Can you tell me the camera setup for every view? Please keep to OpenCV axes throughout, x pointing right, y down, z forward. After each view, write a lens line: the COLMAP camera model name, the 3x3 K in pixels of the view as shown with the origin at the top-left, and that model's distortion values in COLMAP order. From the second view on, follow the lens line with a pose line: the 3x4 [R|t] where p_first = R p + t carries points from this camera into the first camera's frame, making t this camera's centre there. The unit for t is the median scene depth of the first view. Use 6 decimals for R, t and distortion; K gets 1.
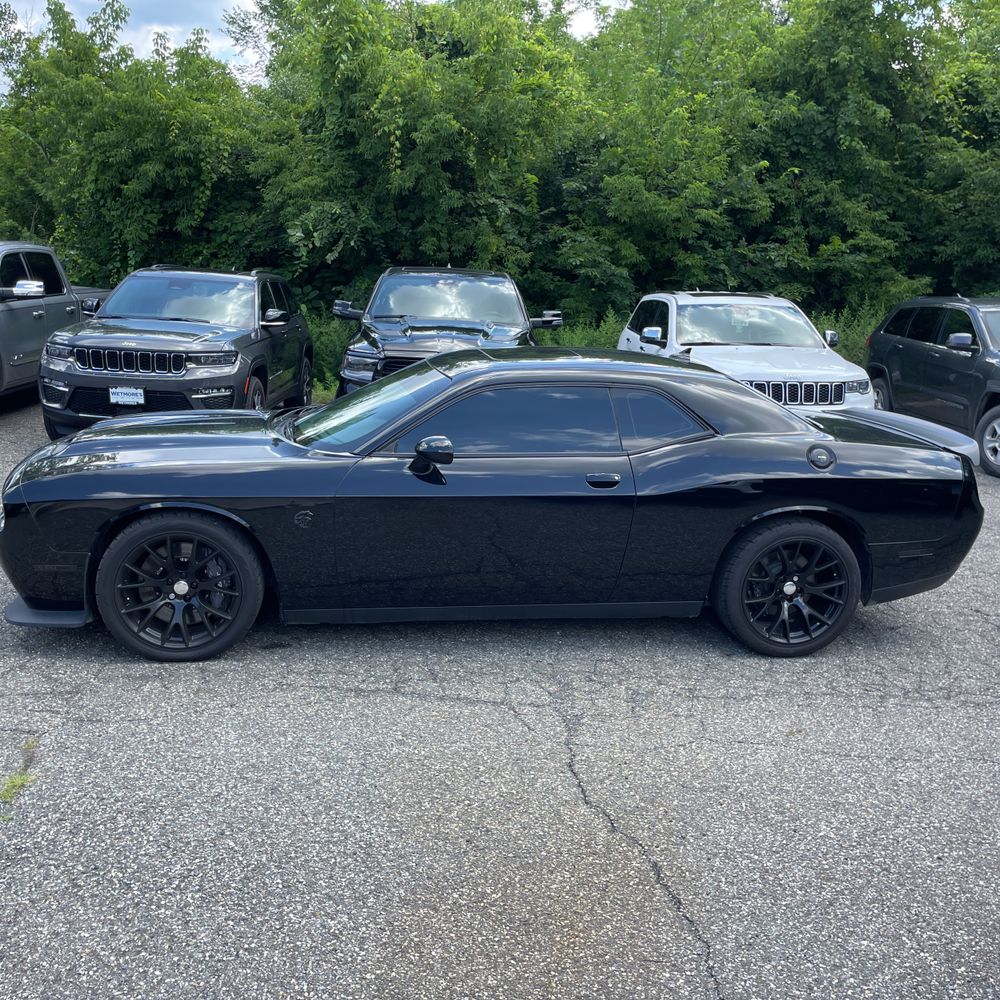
lens RADIAL K [[1019.8, 0, 500.7], [0, 1019.8, 491.5], [0, 0, 1]] dist [0.016748, 0.000000]
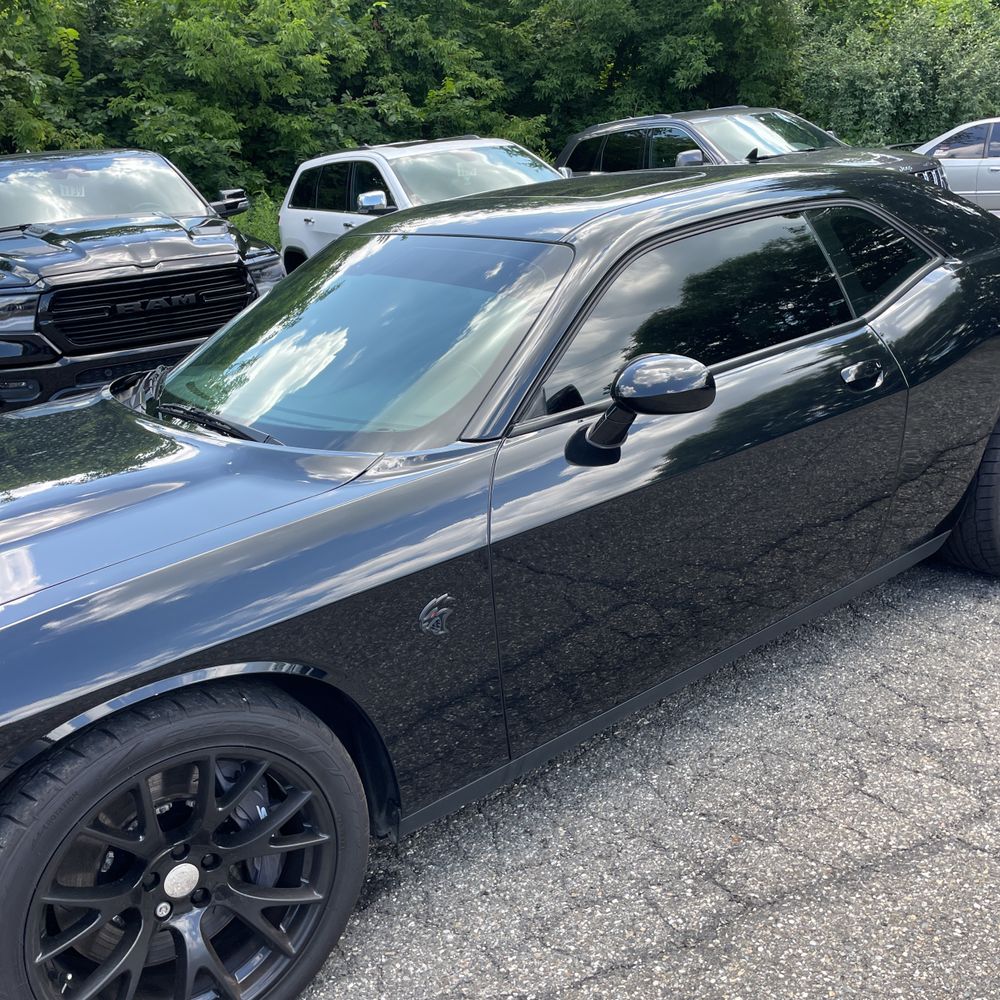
lens RADIAL K [[1019.8, 0, 515.2], [0, 1019.8, 496.2], [0, 0, 1]] dist [0.016748, 0.000000]
pose [[0.865067, -0.267985, 0.424078, -0.093852], [0.224087, 0.962756, 0.151278, -0.021892], [-0.448824, -0.035835, 0.892901, 0.171543]]
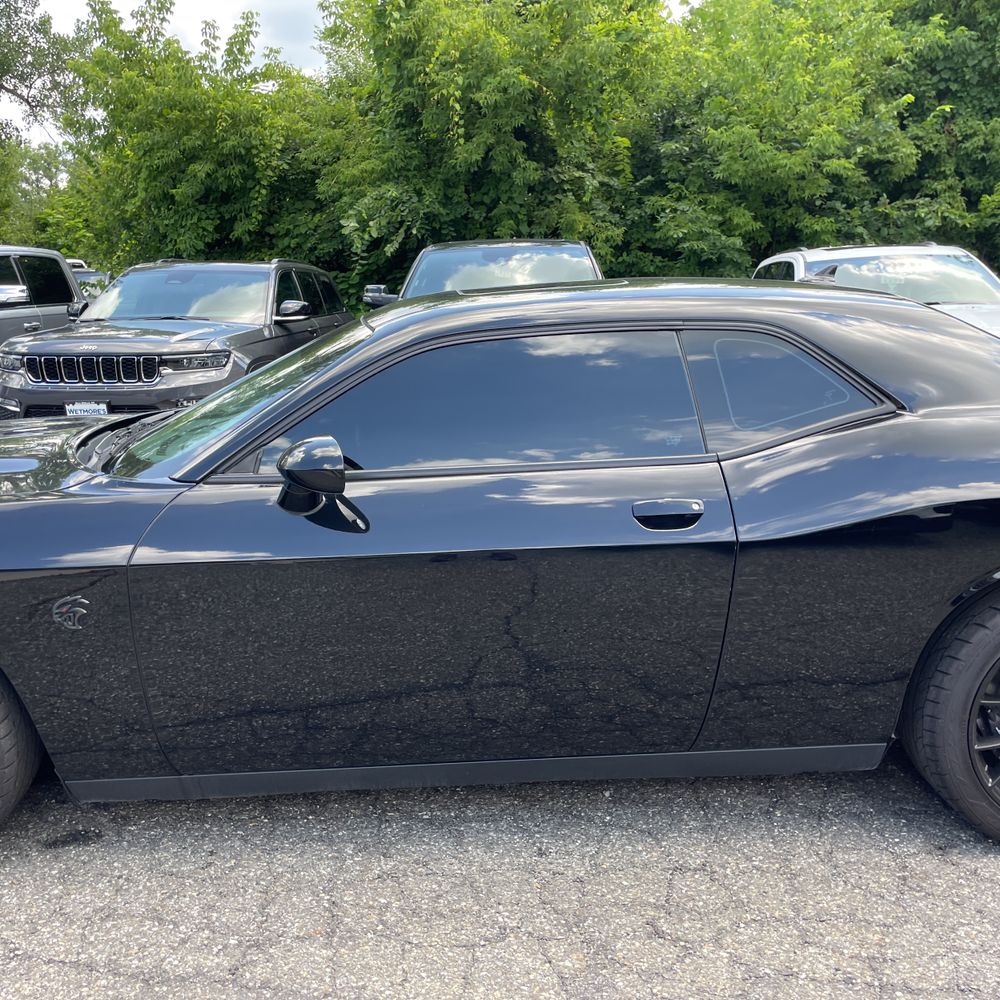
lens RADIAL K [[1019.8, 0, 498.5], [0, 1019.8, 490.5], [0, 0, 1]] dist [0.016748, 0.000000]
pose [[0.991300, -0.038605, -0.125834, 0.023860], [0.036513, 0.999155, -0.018894, -0.004555], [0.126457, 0.014135, 0.991871, 0.146389]]
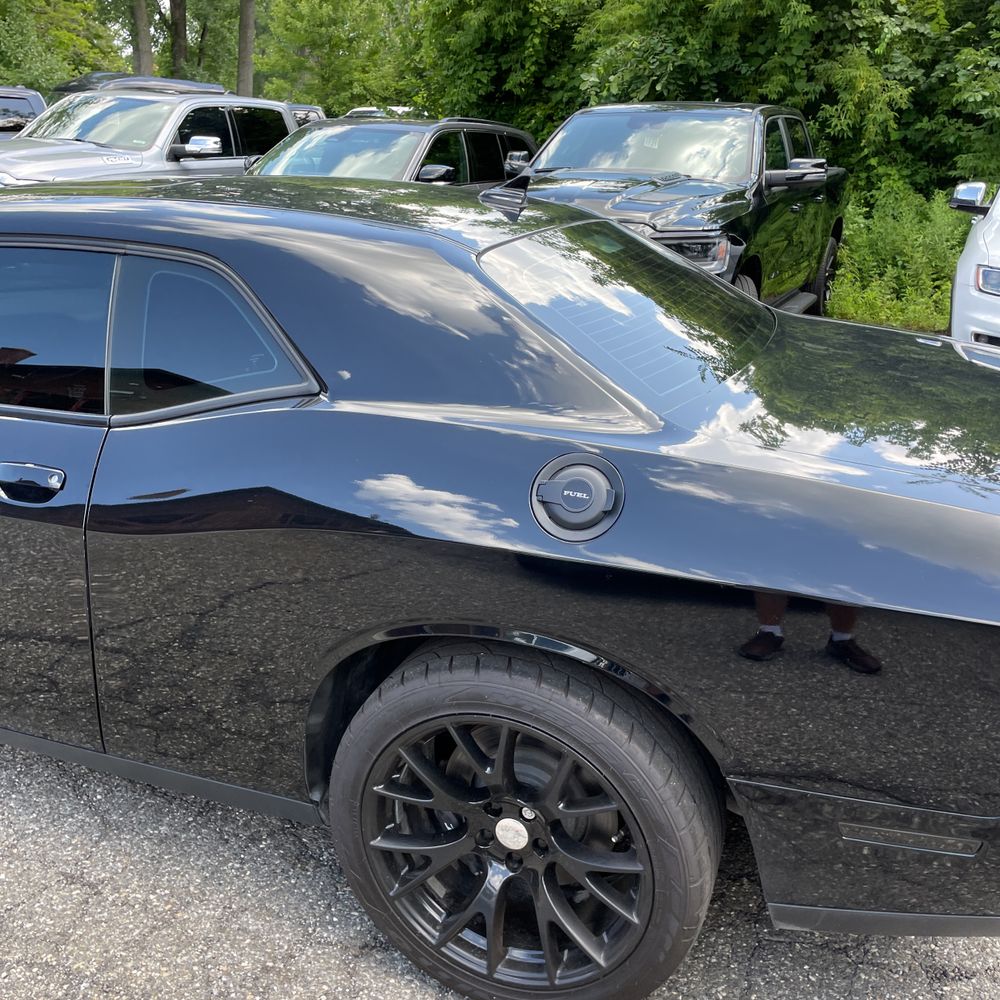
lens RADIAL K [[1019.8, 0, 470.7], [0, 1019.8, 488.8], [0, 0, 1]] dist [0.016748, 0.000000]
pose [[0.870023, 0.131940, -0.475028, 0.133188], [-0.083261, 0.989006, 0.122205, -0.021691], [0.485929, -0.066769, 0.871444, 0.214004]]
